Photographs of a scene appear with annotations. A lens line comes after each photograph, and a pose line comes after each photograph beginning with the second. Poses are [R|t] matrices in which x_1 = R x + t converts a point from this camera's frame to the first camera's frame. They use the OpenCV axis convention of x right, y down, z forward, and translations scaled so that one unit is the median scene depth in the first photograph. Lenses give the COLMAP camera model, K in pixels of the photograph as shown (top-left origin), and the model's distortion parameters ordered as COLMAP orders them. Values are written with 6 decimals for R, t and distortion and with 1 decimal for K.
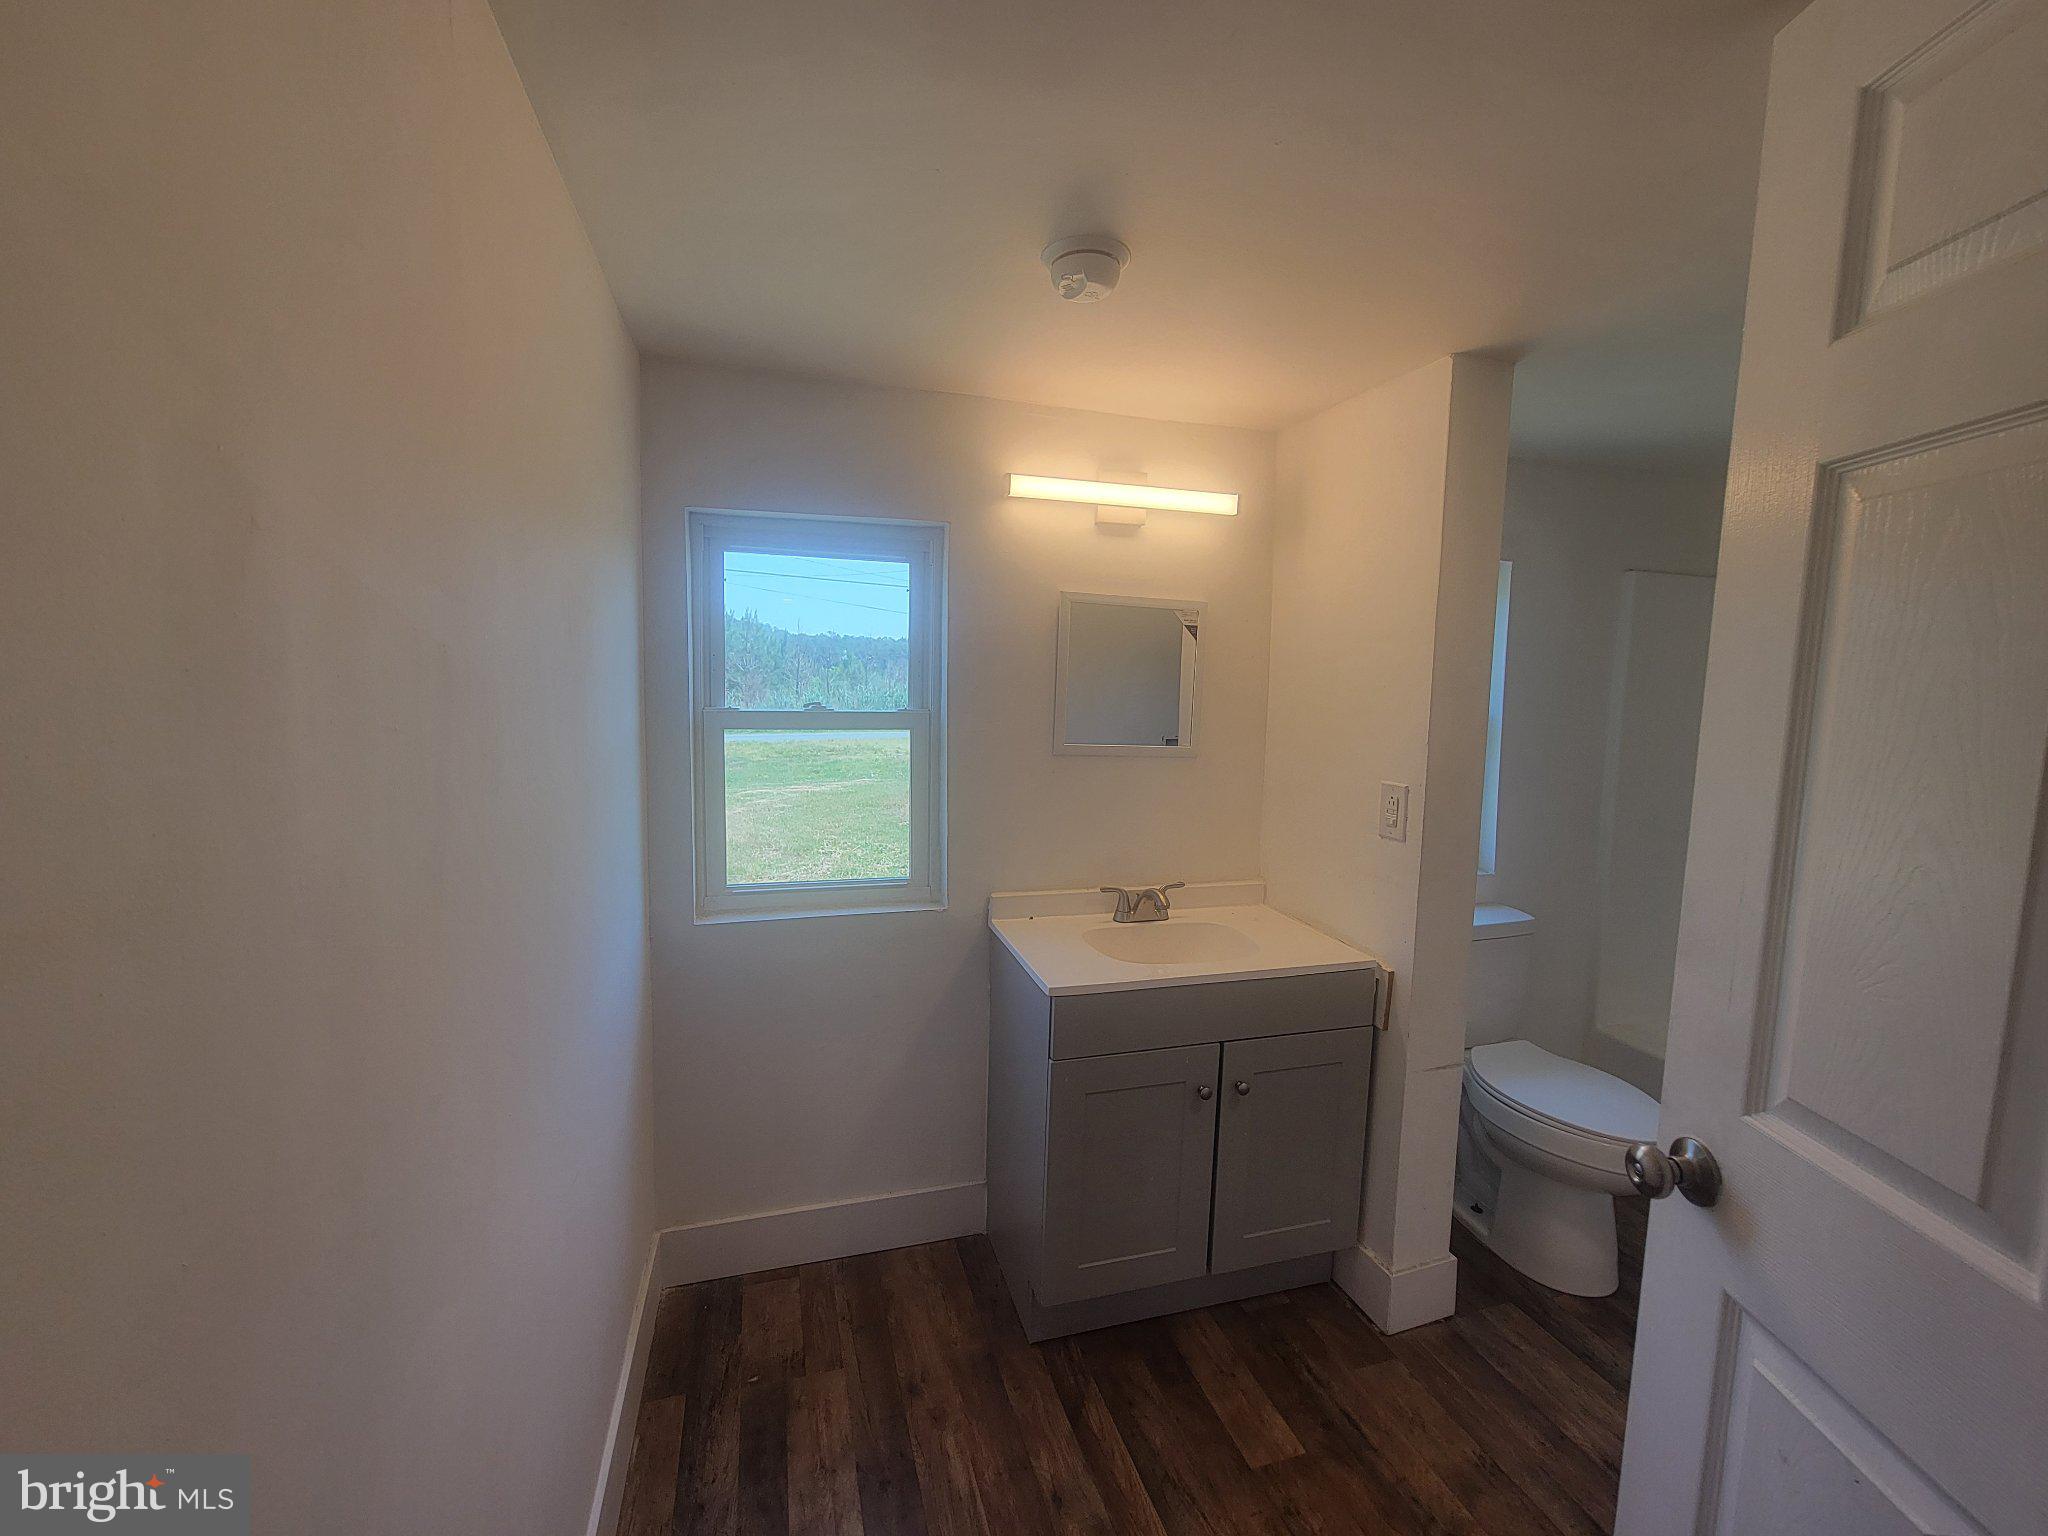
lens RADIAL K [[840.0, 0, 1006.5], [0, 840.0, 772.9], [0, 0, 1]] dist [-0.000214, -0.001123]
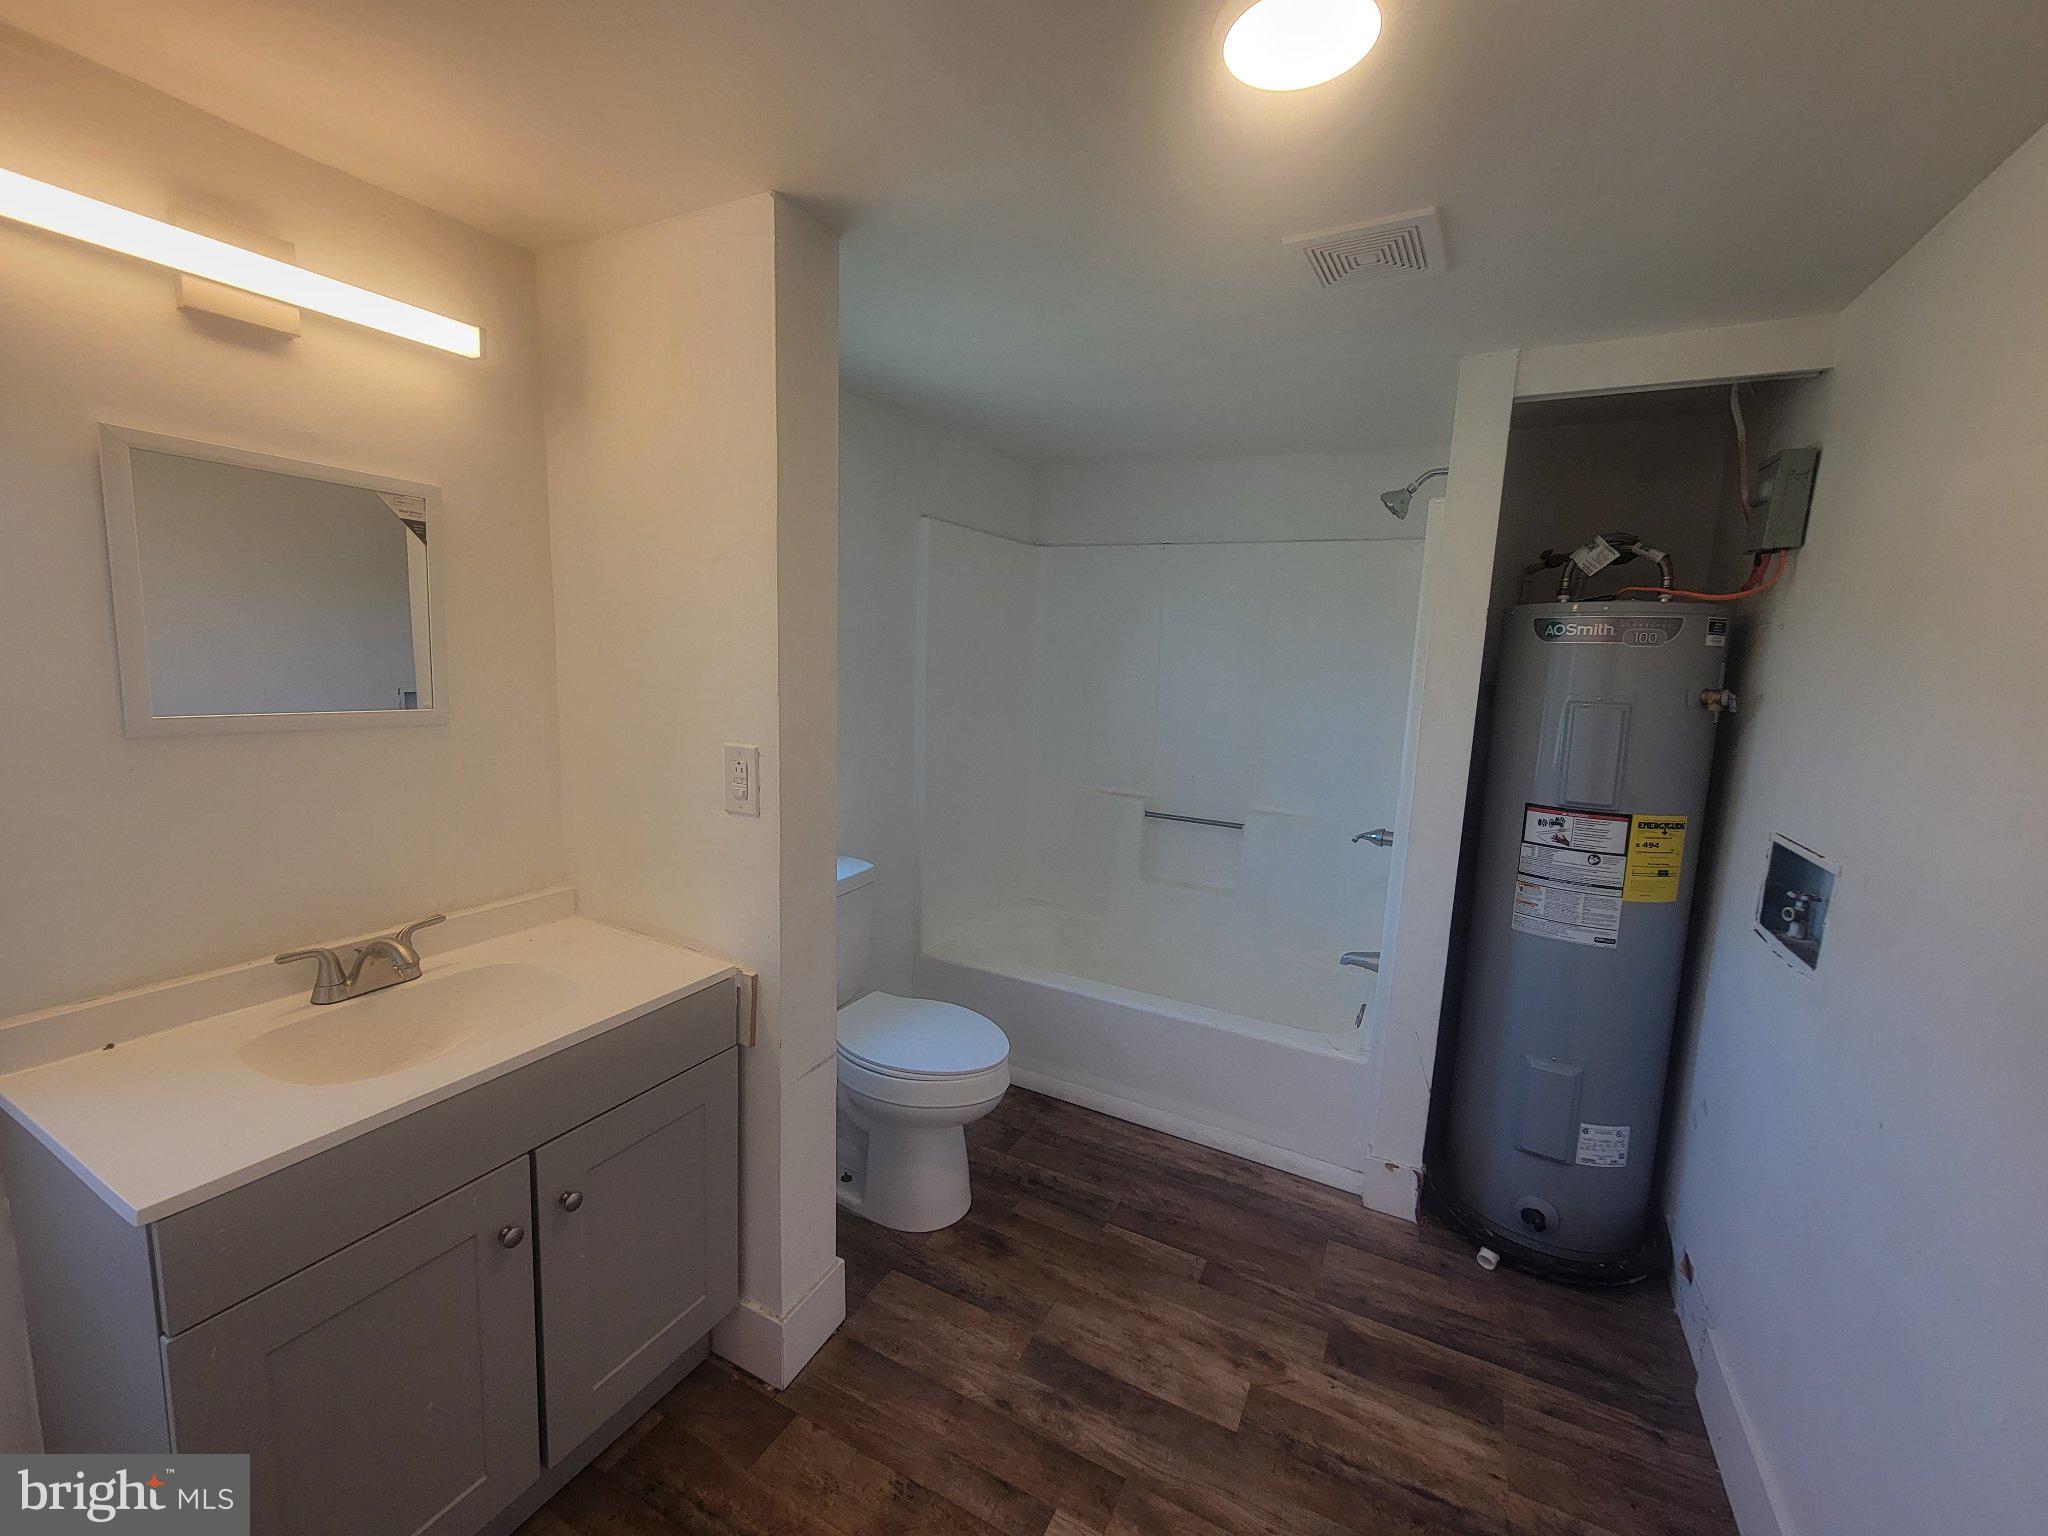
lens RADIAL K [[840.0, 0, 1030.0], [0, 840.0, 761.2], [0, 0, 1]] dist [-0.000214, -0.001123]
pose [[0.685831, -0.094622, 0.721583, 0.071965], [0.052476, 0.995360, 0.080646, -0.021648], [-0.725867, -0.017444, 0.687614, 0.245801]]
